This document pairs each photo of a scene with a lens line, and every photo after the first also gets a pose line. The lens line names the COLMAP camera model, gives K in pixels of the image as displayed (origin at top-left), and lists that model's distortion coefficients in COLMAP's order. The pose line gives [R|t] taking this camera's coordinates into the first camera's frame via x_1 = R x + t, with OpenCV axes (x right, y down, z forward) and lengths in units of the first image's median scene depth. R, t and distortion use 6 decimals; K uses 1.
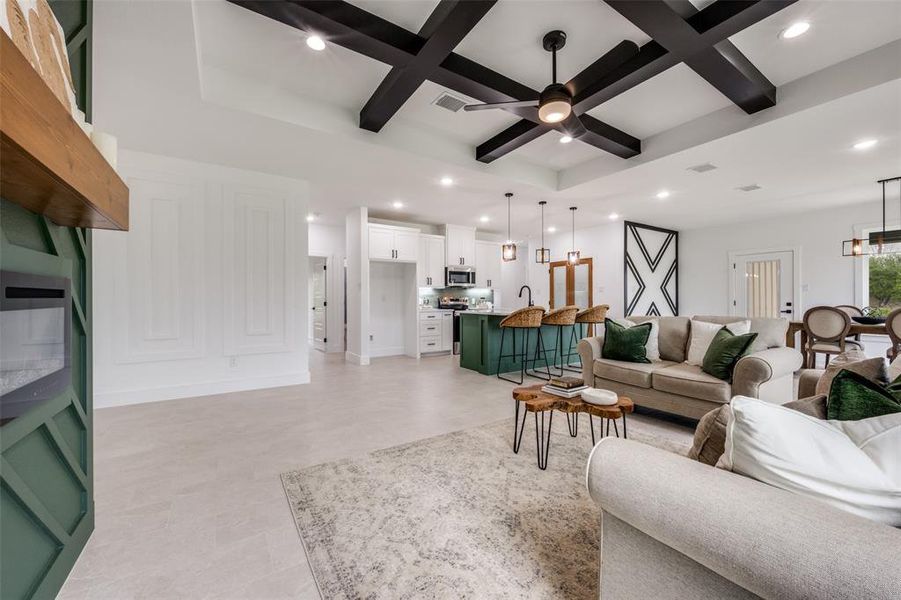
lens RADIAL K [[352.2, 0, 446.9], [0, 352.2, 300.3], [0, 0, 1]] dist [-0.004846, 0.000057]
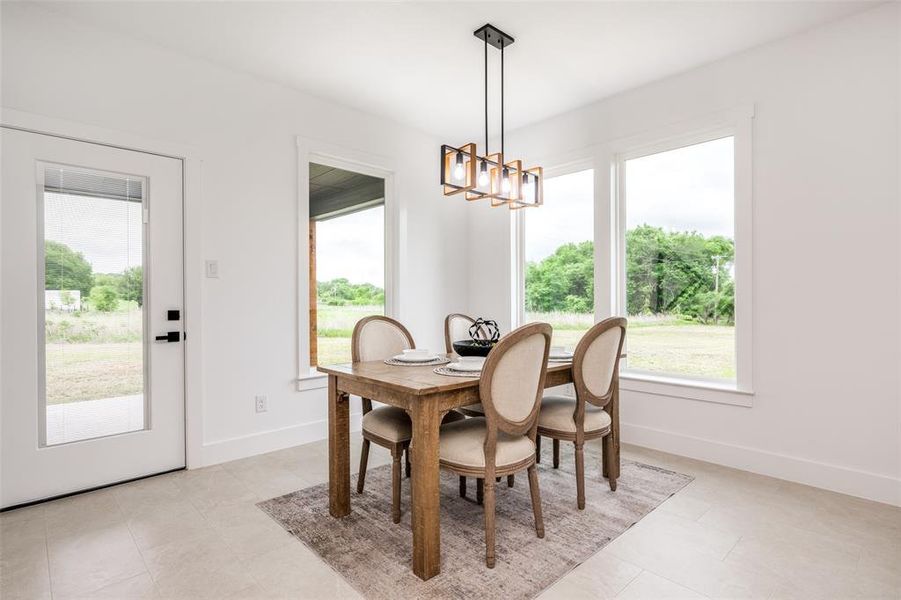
lens RADIAL K [[458.5, 0, 451.2], [0, 458.5, 302.1], [0, 0, 1]] dist [0.002404, -0.000938]
pose [[-0.183213, -0.003375, 0.983067, 0.455595], [0.002553, 0.999989, 0.003909, -0.002512], [-0.983070, 0.003226, -0.183202, 0.760725]]
